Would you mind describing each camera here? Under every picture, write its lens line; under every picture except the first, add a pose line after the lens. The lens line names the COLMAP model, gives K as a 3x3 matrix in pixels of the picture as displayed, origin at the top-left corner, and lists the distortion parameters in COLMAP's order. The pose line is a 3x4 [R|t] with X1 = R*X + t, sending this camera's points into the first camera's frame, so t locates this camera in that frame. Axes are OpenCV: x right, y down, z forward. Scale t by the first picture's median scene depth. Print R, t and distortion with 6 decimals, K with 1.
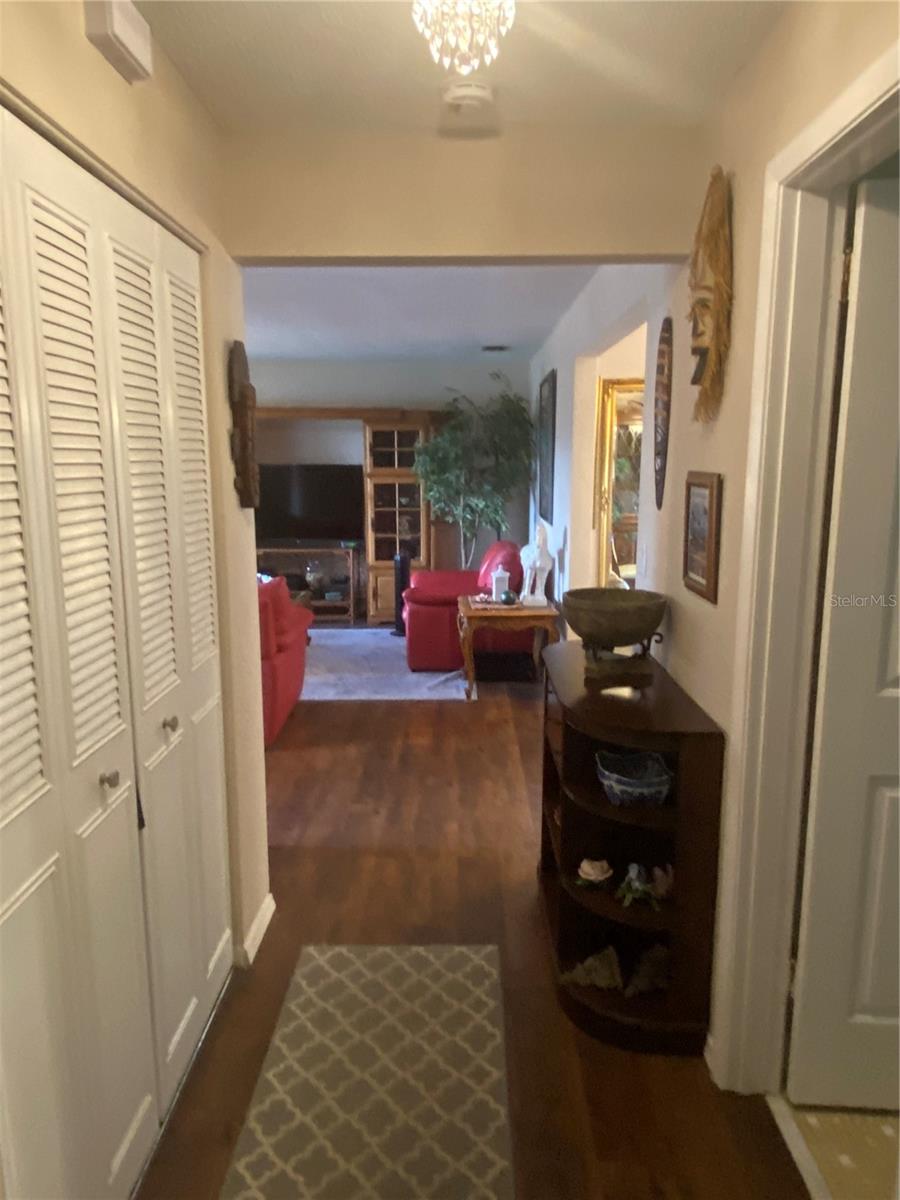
lens RADIAL K [[795.5, 0, 459.1], [0, 795.5, 597.8], [0, 0, 1]] dist [0.087828, -0.101216]
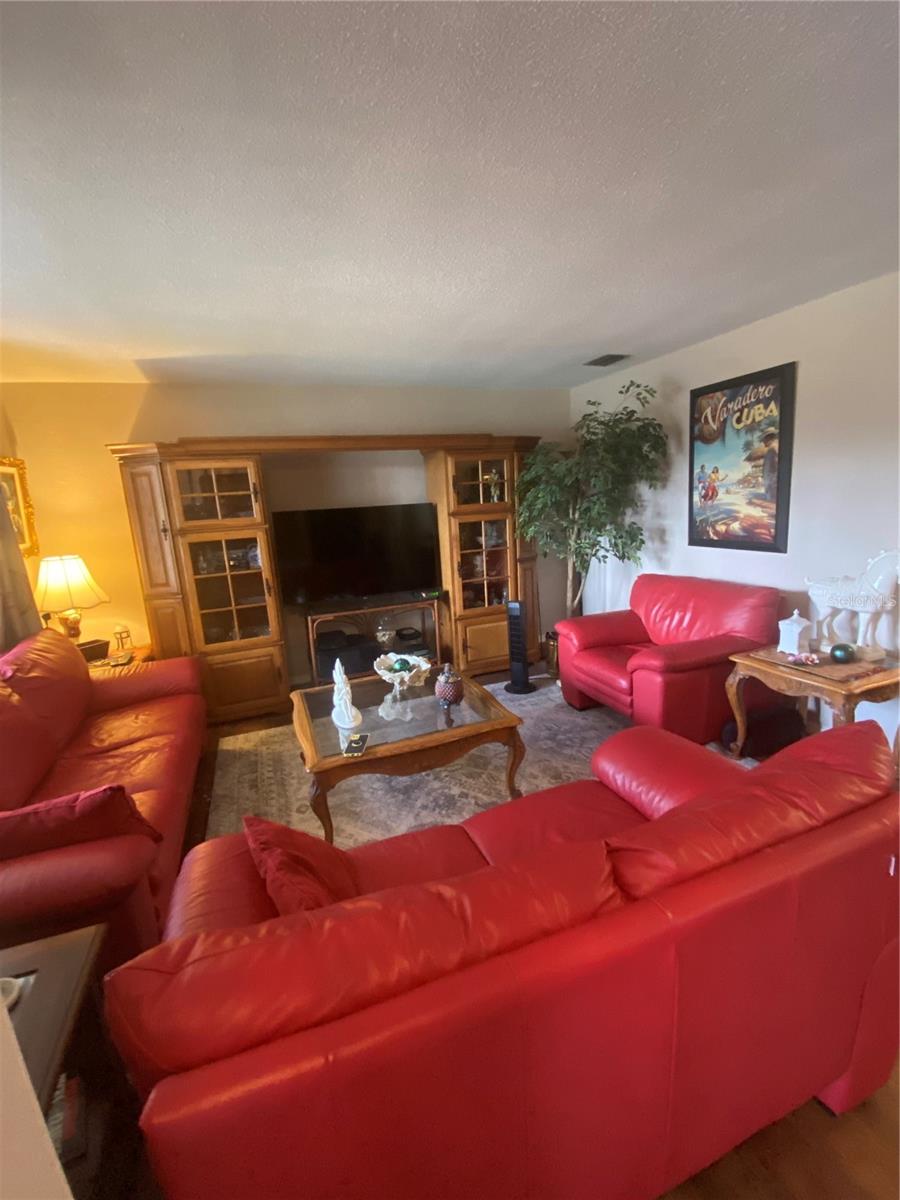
lens RADIAL K [[539.5, 0, 451.9], [0, 539.5, 609.3], [0, 0, 1]] dist [0.034107, -0.000028]
pose [[0.930024, -0.134968, 0.341816, -0.328613], [0.122097, 0.990763, 0.059005, -0.085207], [-0.346622, -0.013142, 0.937913, 0.445255]]
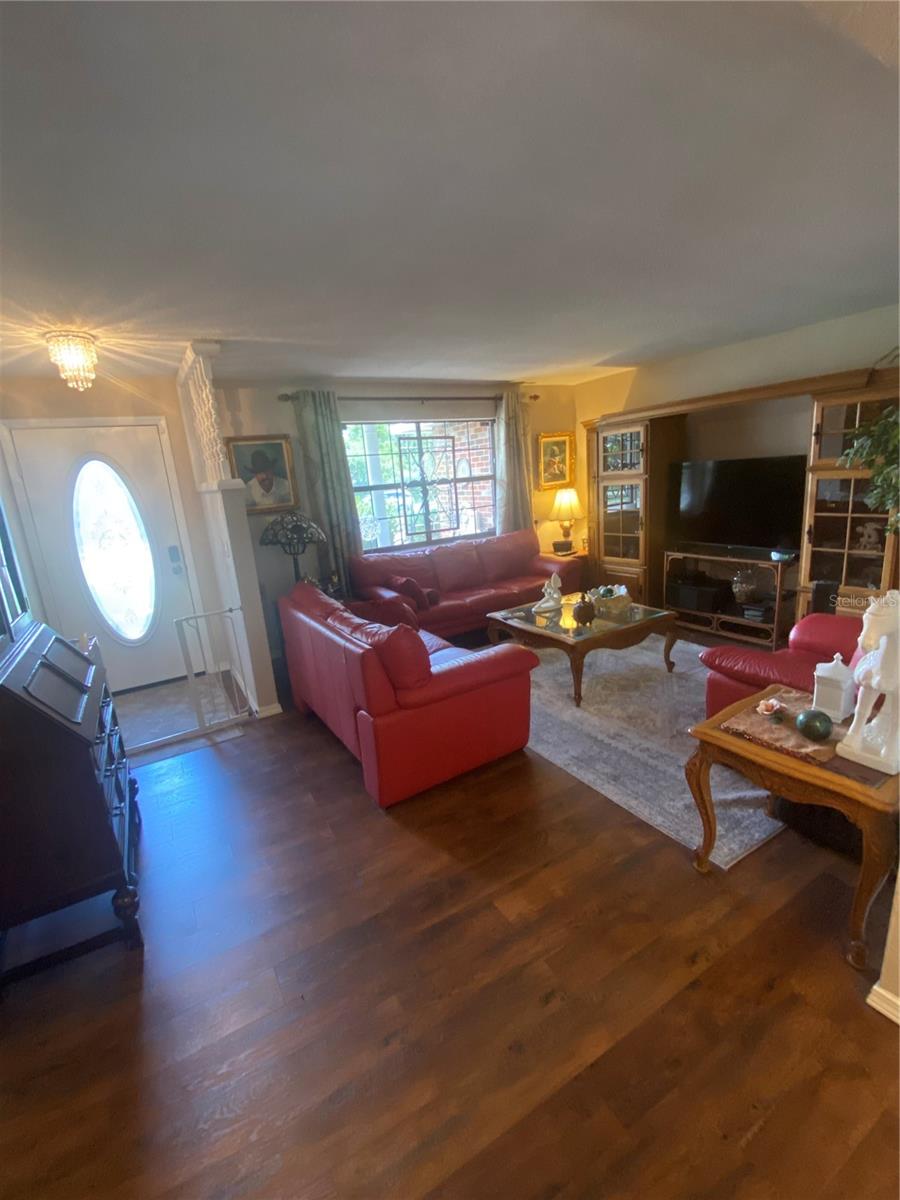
lens RADIAL K [[525.6, 0, 435.1], [0, 525.6, 603.9], [0, 0, 1]] dist [-0.000643, -0.000121]
pose [[0.499201, 0.160317, -0.851526, 0.152323], [-0.058337, 0.986723, 0.151571, -0.081215], [0.864520, -0.025989, 0.501926, 0.434589]]
